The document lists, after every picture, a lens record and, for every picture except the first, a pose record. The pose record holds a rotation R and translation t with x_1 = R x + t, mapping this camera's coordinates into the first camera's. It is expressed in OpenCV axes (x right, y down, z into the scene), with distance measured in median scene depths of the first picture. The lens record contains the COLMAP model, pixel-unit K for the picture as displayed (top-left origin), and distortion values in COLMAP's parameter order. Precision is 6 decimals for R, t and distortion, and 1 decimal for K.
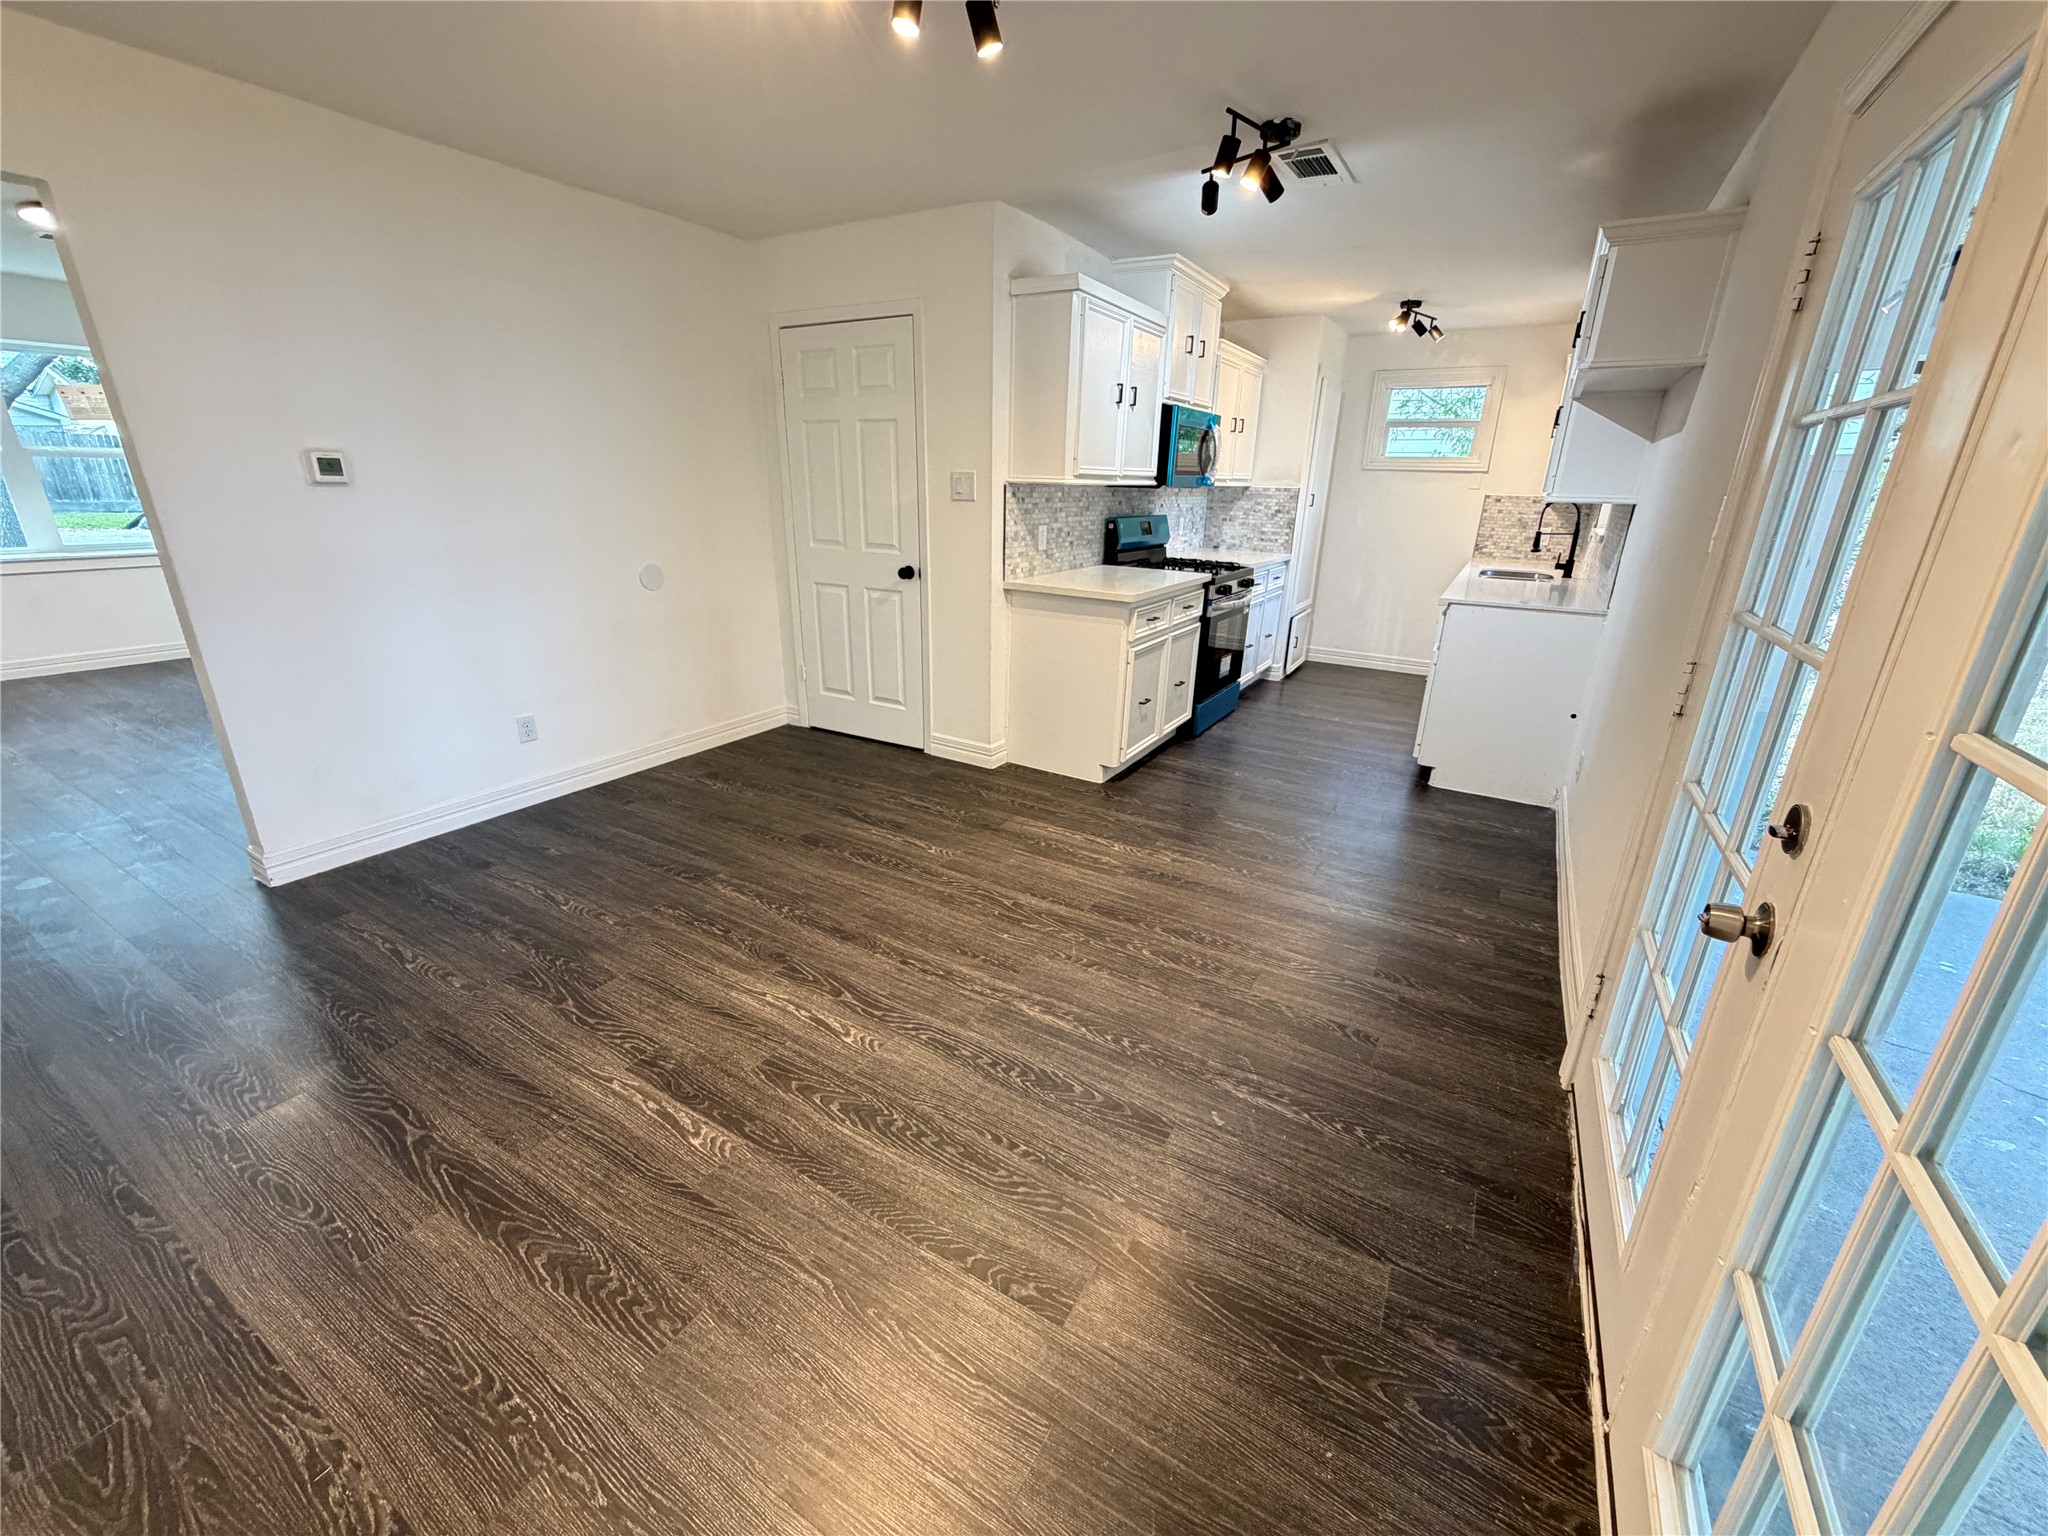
lens RADIAL K [[817.7, 0, 1015.9], [0, 817.7, 768.3], [0, 0, 1]] dist [0.000115, 0.000284]
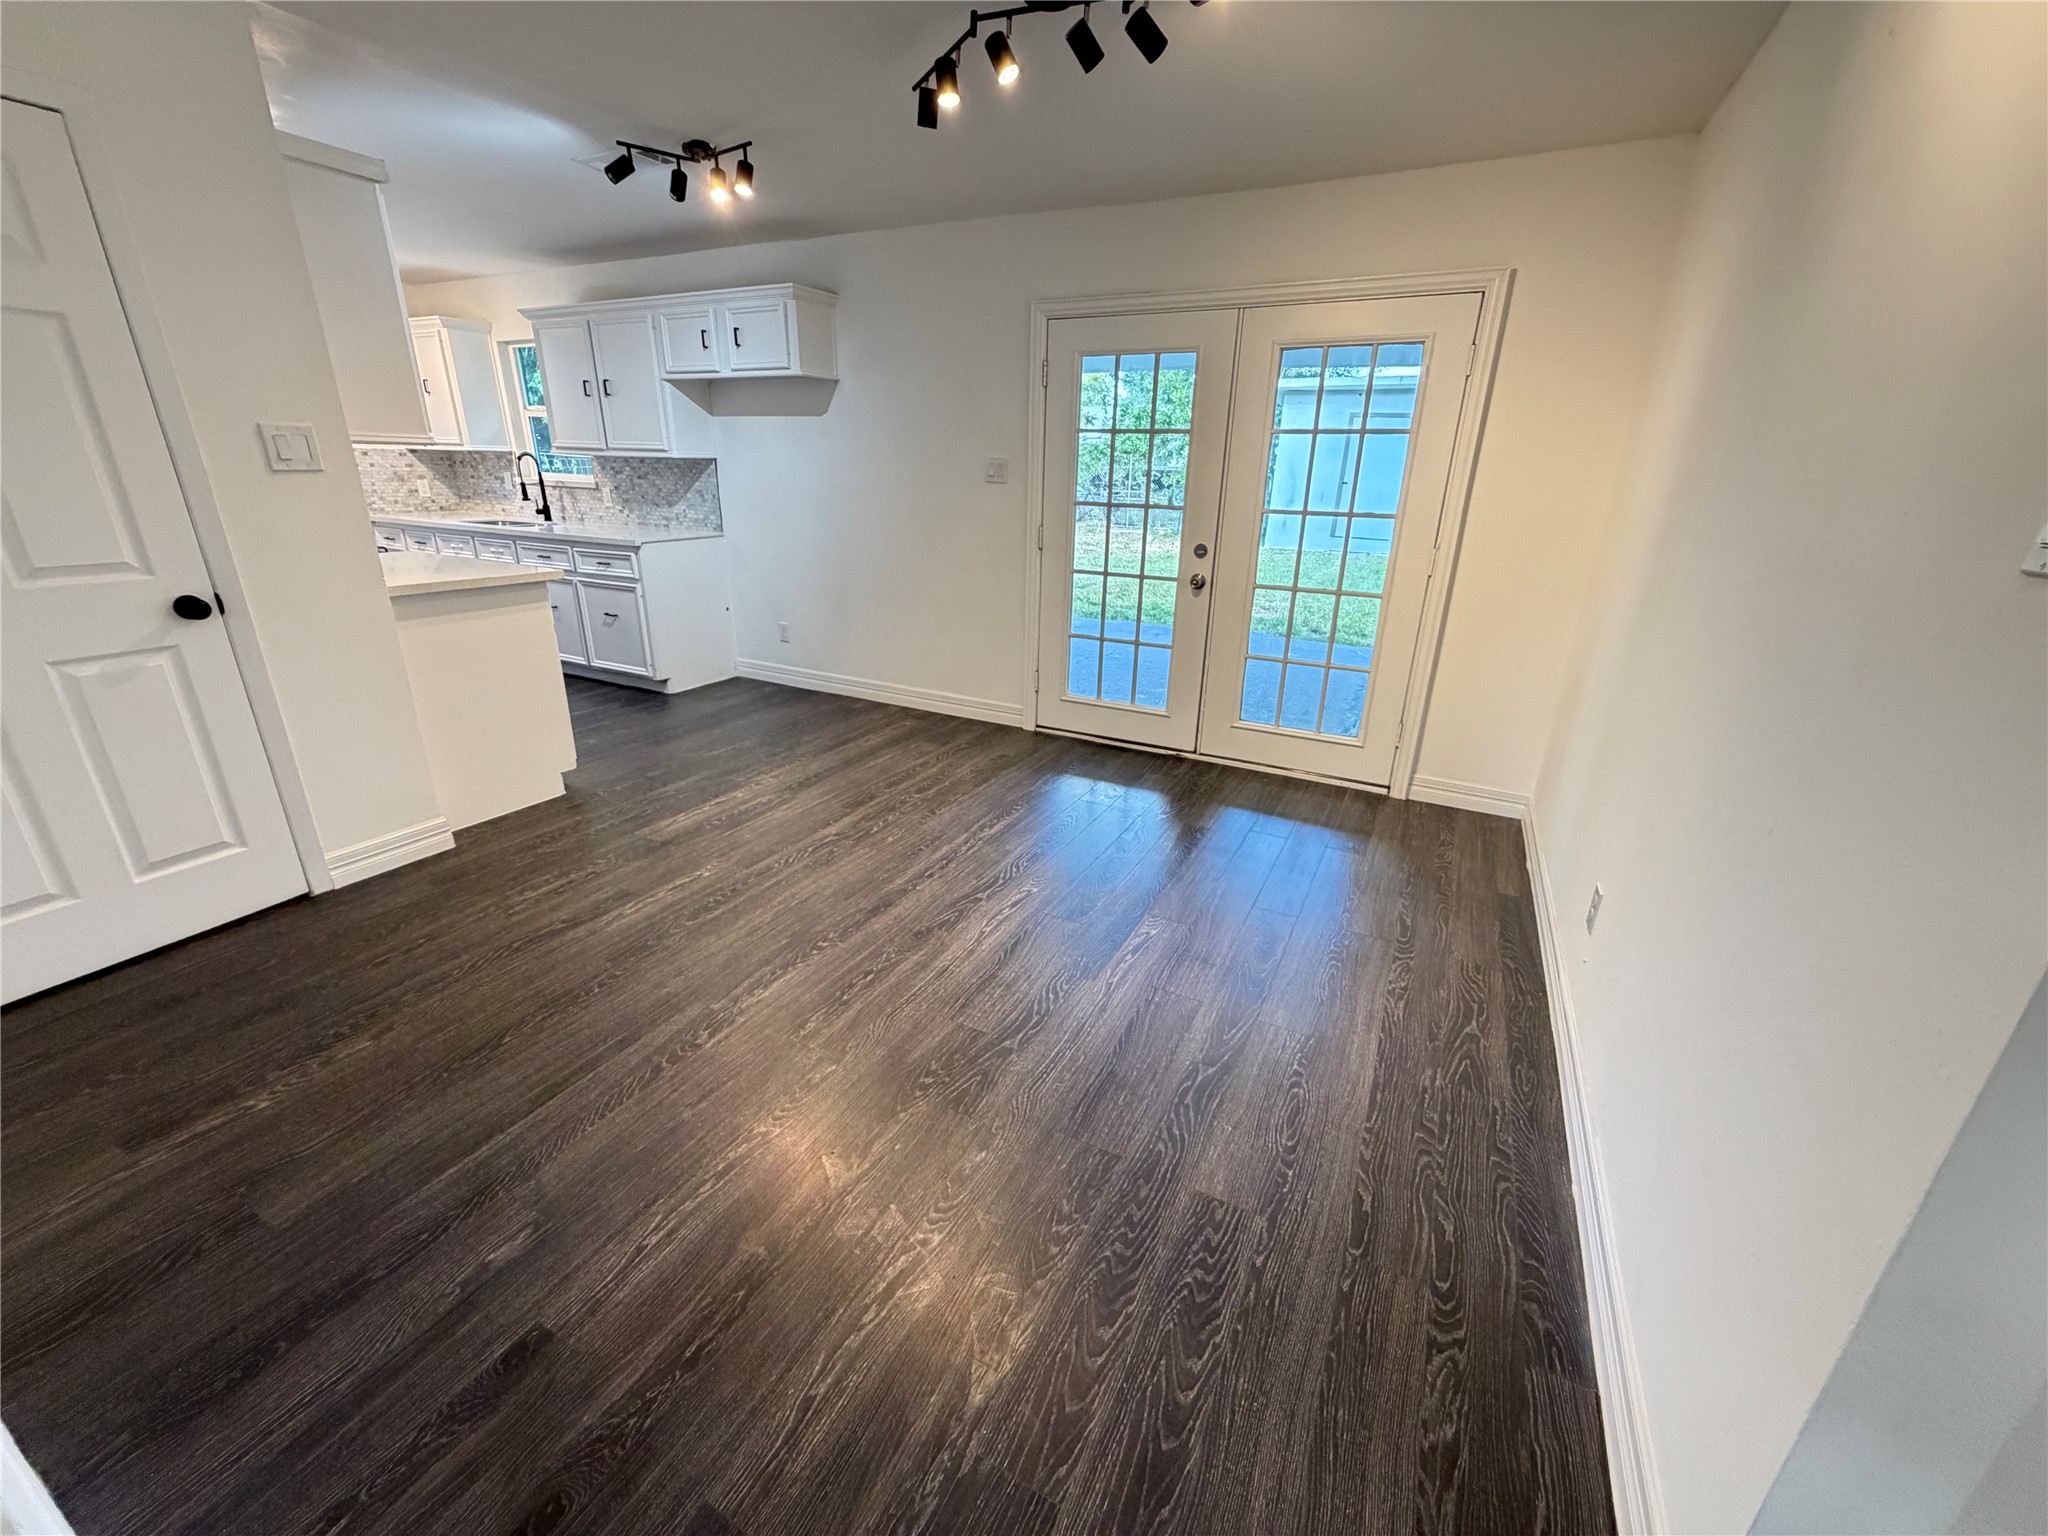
lens RADIAL K [[817.7, 0, 1015.9], [0, 817.7, 768.3], [0, 0, 1]] dist [0.000115, 0.000284]
pose [[-0.051256, -0.371526, 0.927007, -0.813264], [0.311307, 0.876034, 0.368310, -0.199401], [-0.948926, 0.307462, 0.070757, 0.532097]]
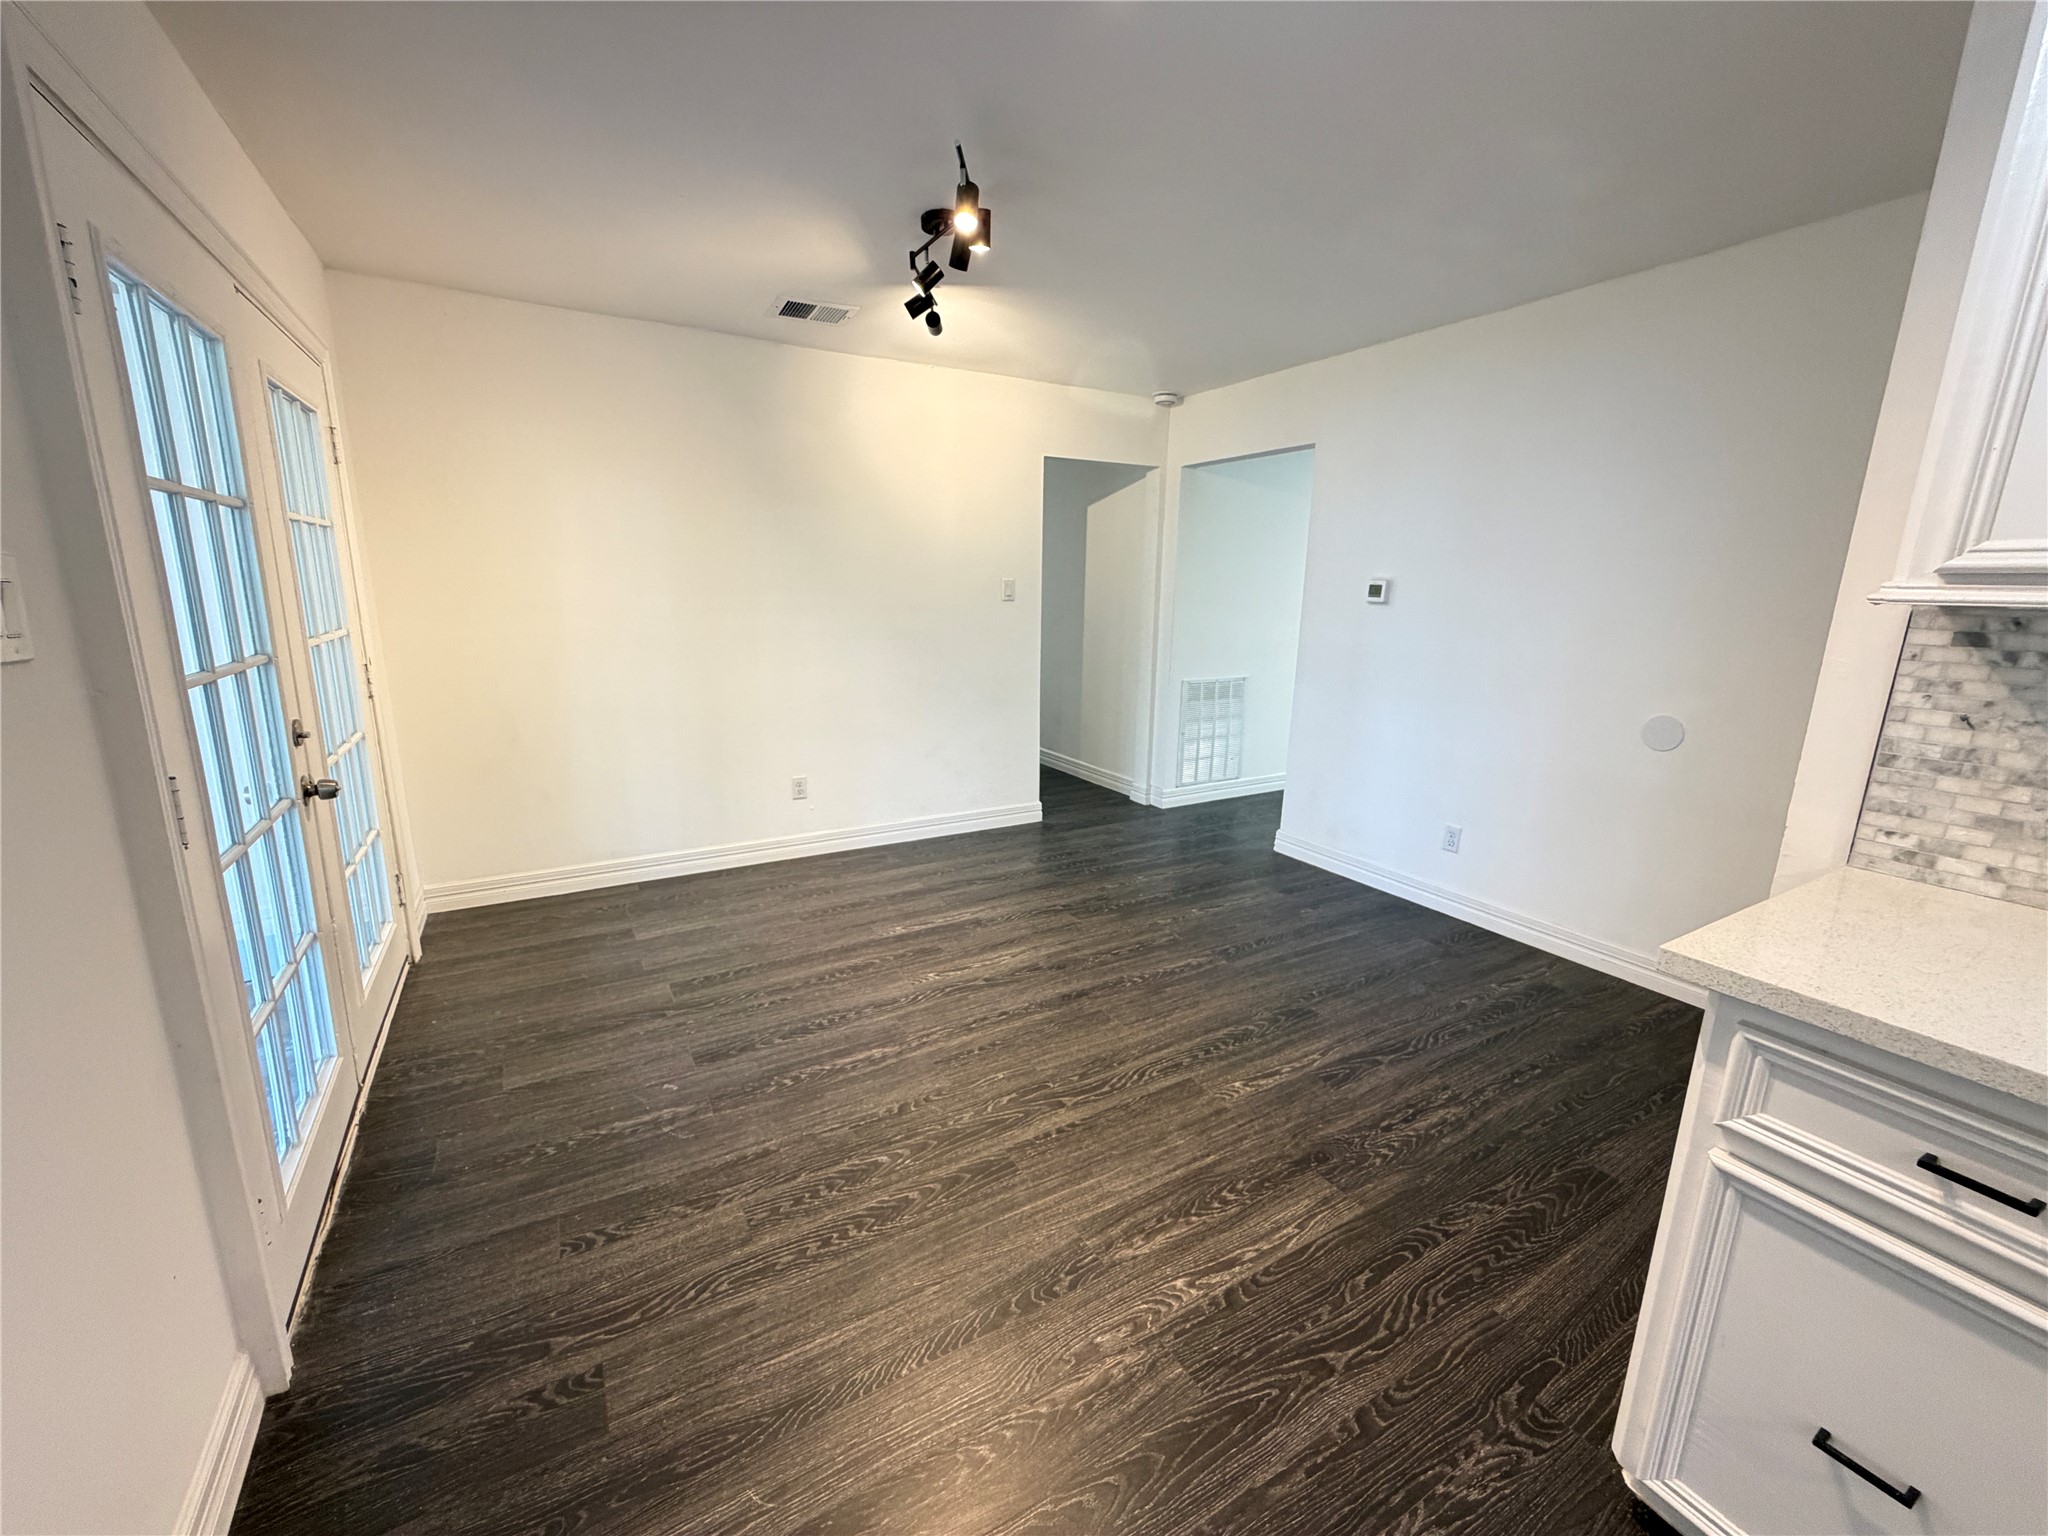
lens RADIAL K [[817.7, 0, 1015.9], [0, 817.7, 768.3], [0, 0, 1]] dist [0.000115, 0.000284]
pose [[-0.490194, 0.160953, -0.856624, 0.514001], [-0.319504, 0.881210, 0.348405, -0.302363], [0.810942, 0.444481, -0.380538, 0.900342]]
